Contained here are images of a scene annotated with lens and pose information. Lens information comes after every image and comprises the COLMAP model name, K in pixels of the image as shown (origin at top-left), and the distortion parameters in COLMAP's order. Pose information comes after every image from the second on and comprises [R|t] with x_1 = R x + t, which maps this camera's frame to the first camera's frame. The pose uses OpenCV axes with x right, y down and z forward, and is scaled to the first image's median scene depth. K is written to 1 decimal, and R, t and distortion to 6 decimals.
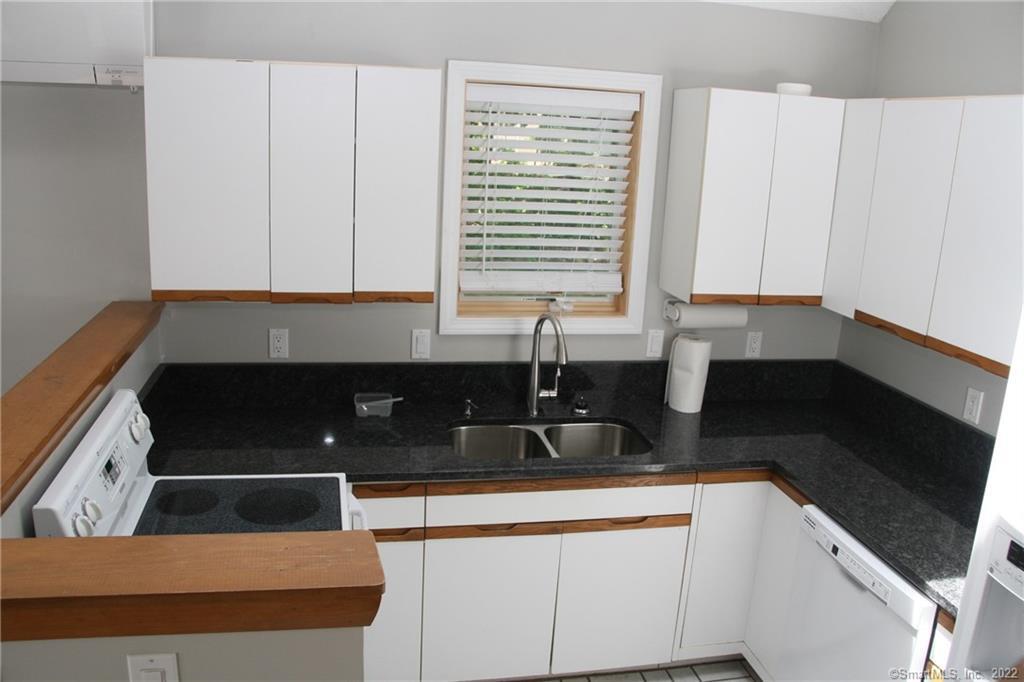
lens RADIAL K [[840.3, 0, 524.2], [0, 840.3, 342.8], [0, 0, 1]] dist [-0.169627, 0.111148]
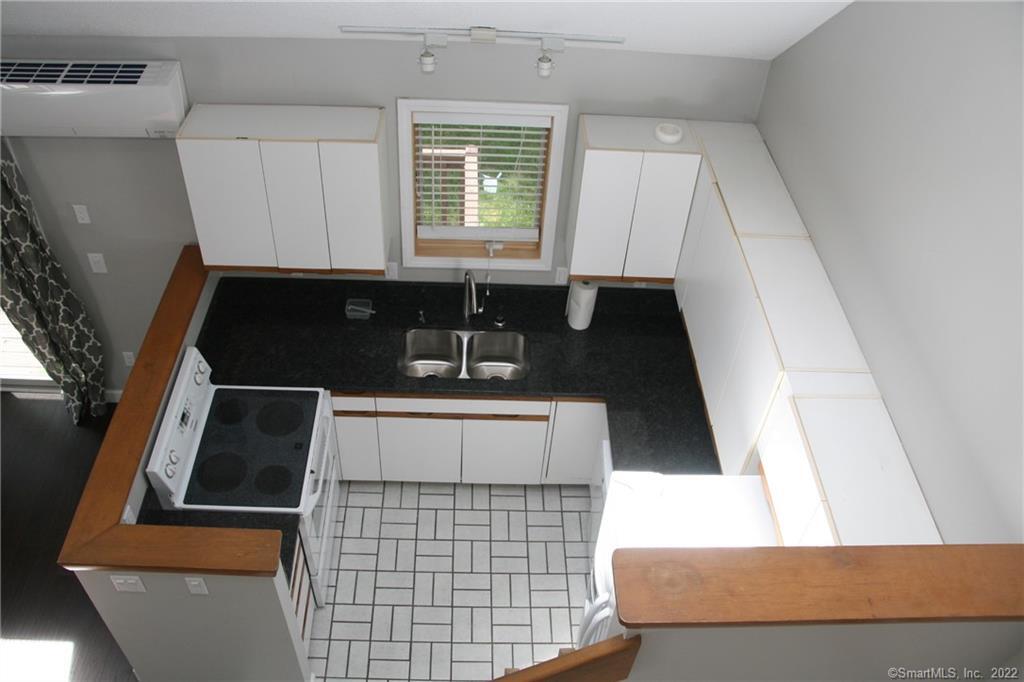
lens RADIAL K [[840.3, 0, 524.2], [0, 840.3, 342.8], [0, 0, 1]] dist [-0.169627, 0.111148]
pose [[0.981871, 0.137926, -0.130021, 0.339199], [-0.058334, 0.872532, 0.485063, -0.665570], [0.180350, -0.468684, 0.864759, -0.295930]]
